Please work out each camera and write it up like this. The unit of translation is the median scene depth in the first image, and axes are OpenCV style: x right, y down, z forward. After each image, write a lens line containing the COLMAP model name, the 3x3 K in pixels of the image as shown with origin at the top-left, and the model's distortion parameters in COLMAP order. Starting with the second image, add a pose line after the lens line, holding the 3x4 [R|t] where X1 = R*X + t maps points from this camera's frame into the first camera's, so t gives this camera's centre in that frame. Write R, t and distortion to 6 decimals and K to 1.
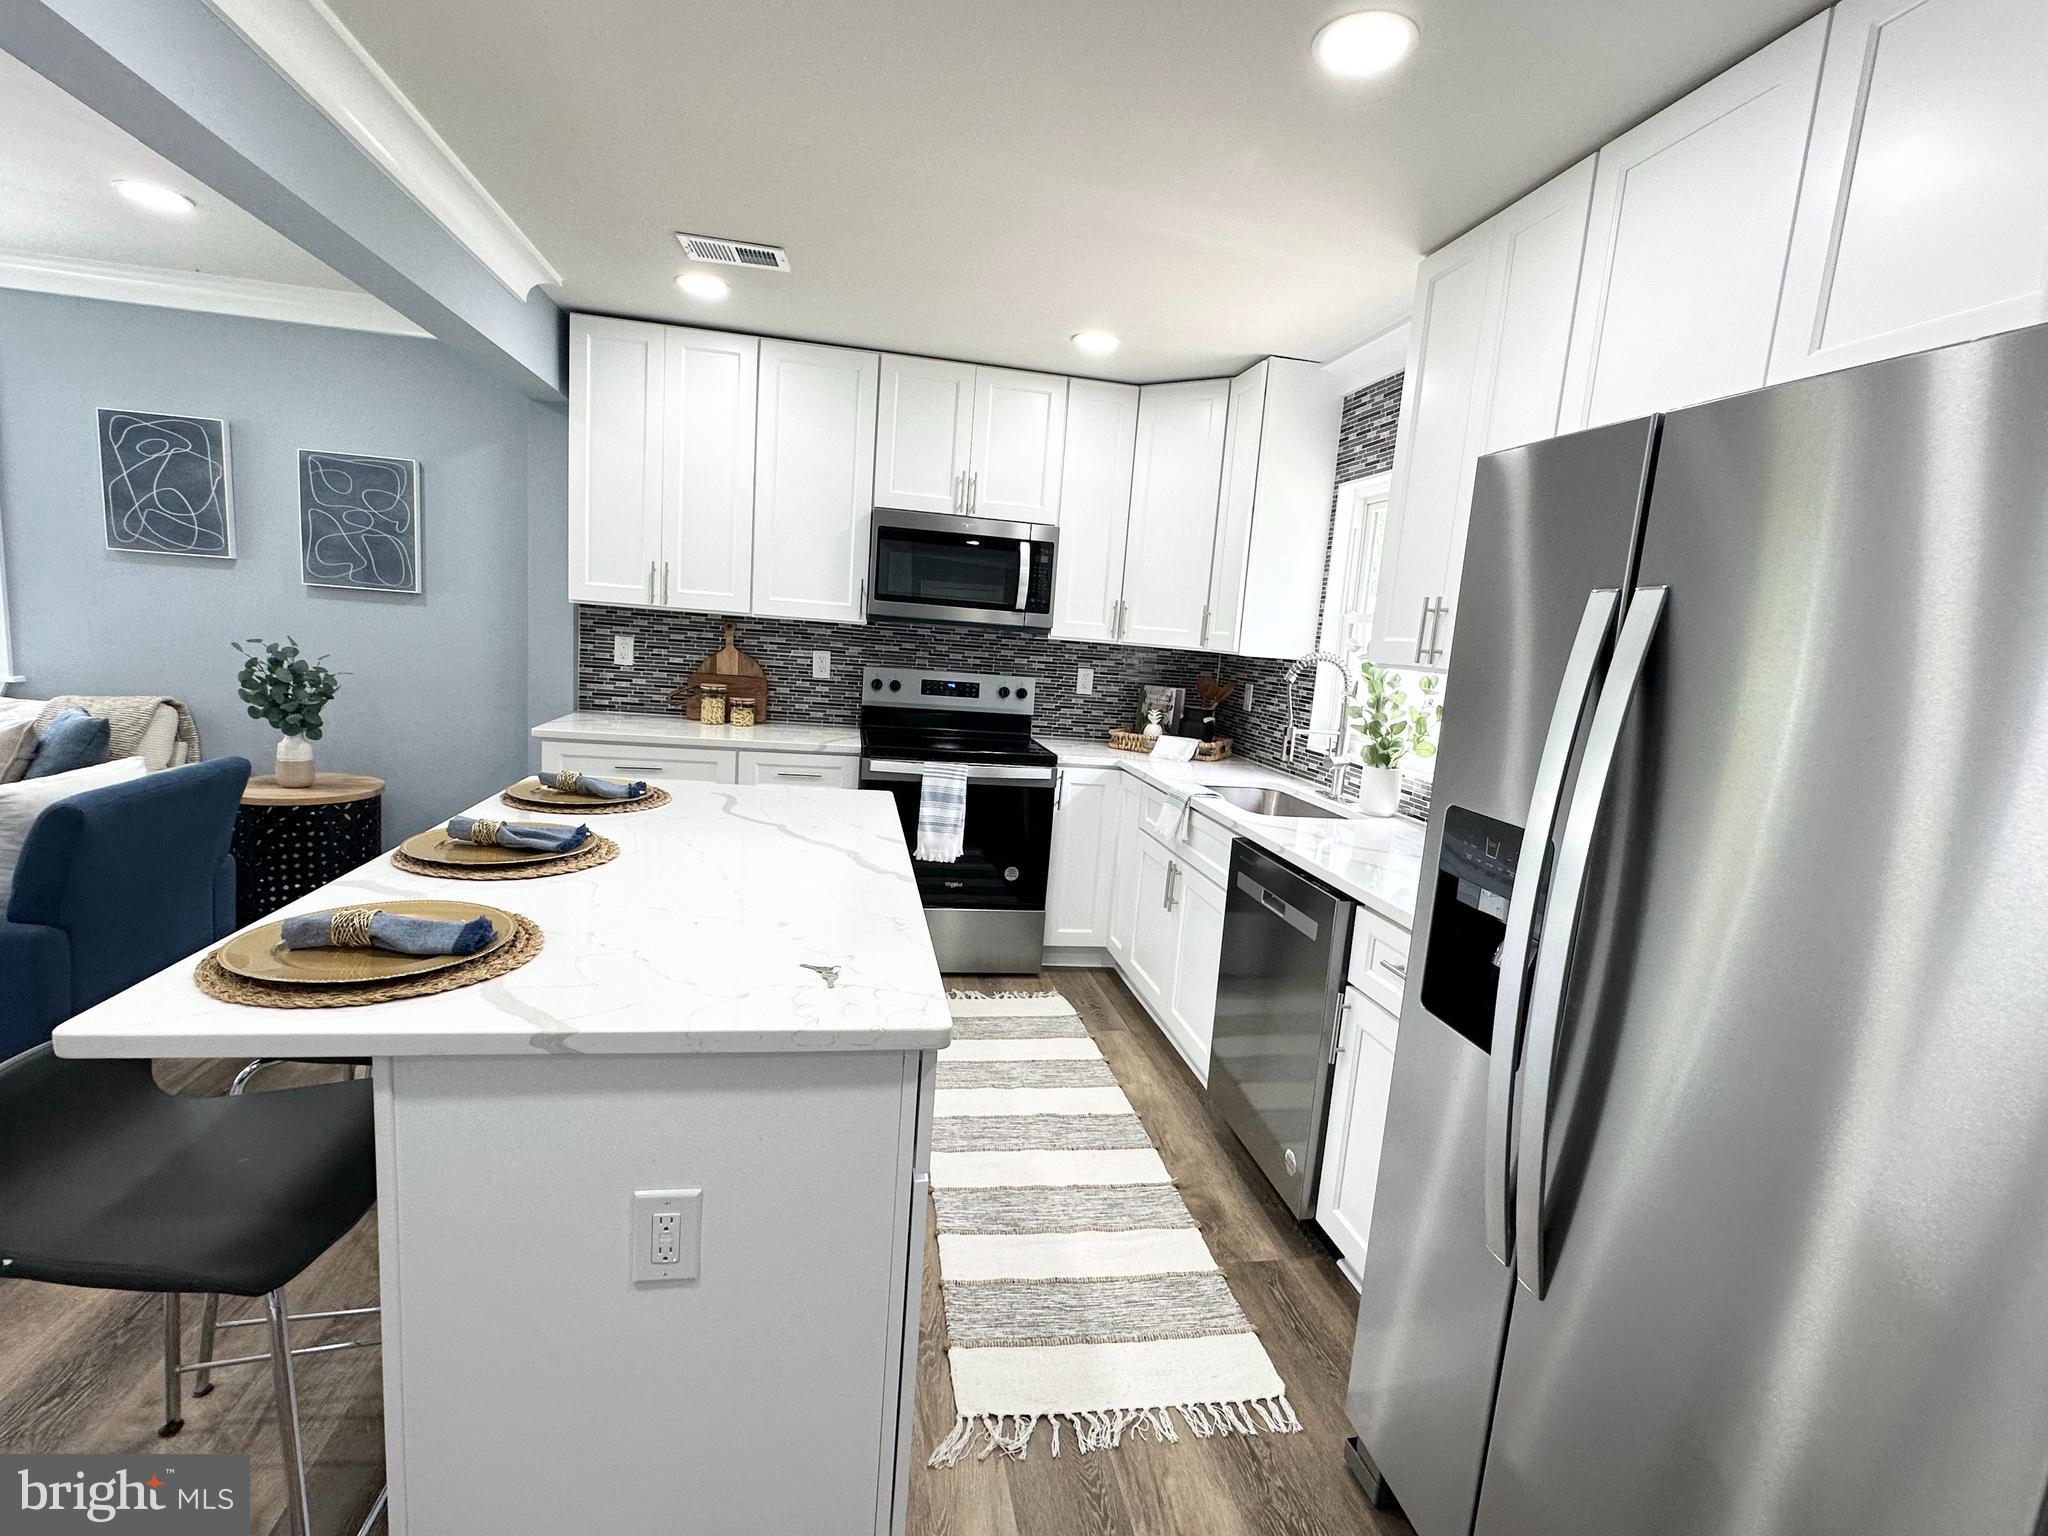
lens RADIAL K [[932.2, 0, 1028.5], [0, 932.2, 768.3], [0, 0, 1]] dist [-0.002414, 0.000028]
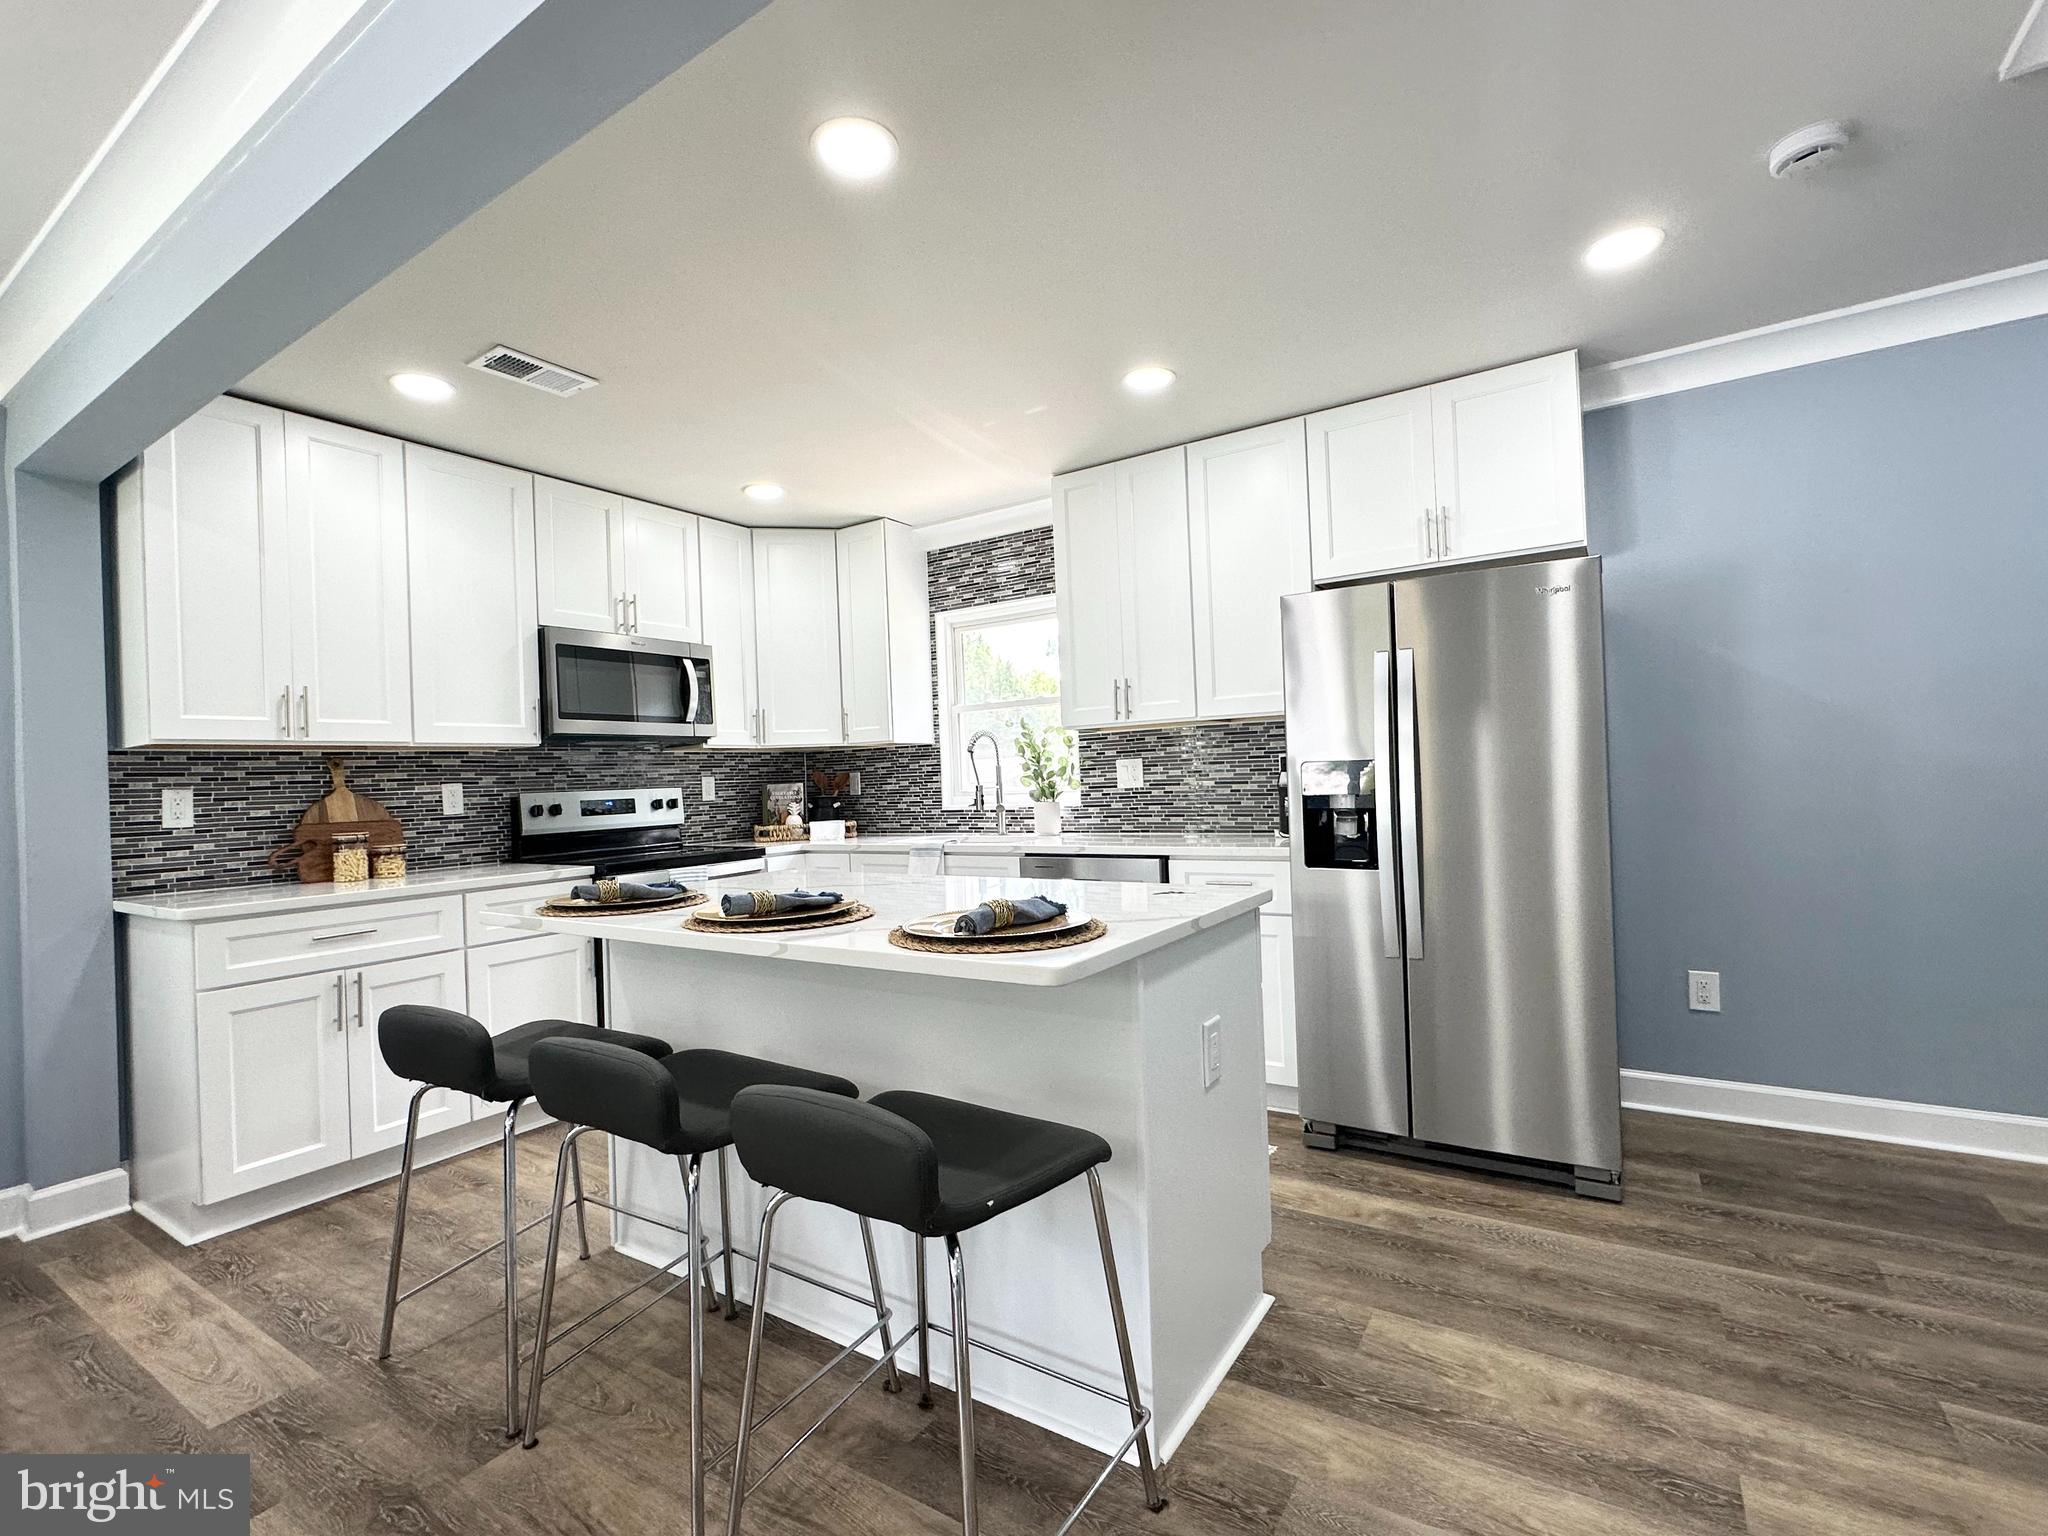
lens RADIAL K [[932.2, 0, 1020.2], [0, 932.2, 766.2], [0, 0, 1]] dist [-0.002414, 0.000028]
pose [[0.685434, -0.093702, 0.722081, -0.515314], [0.196814, 0.978613, -0.059834, 0.017316], [-0.701031, 0.183128, 0.689216, 0.013510]]
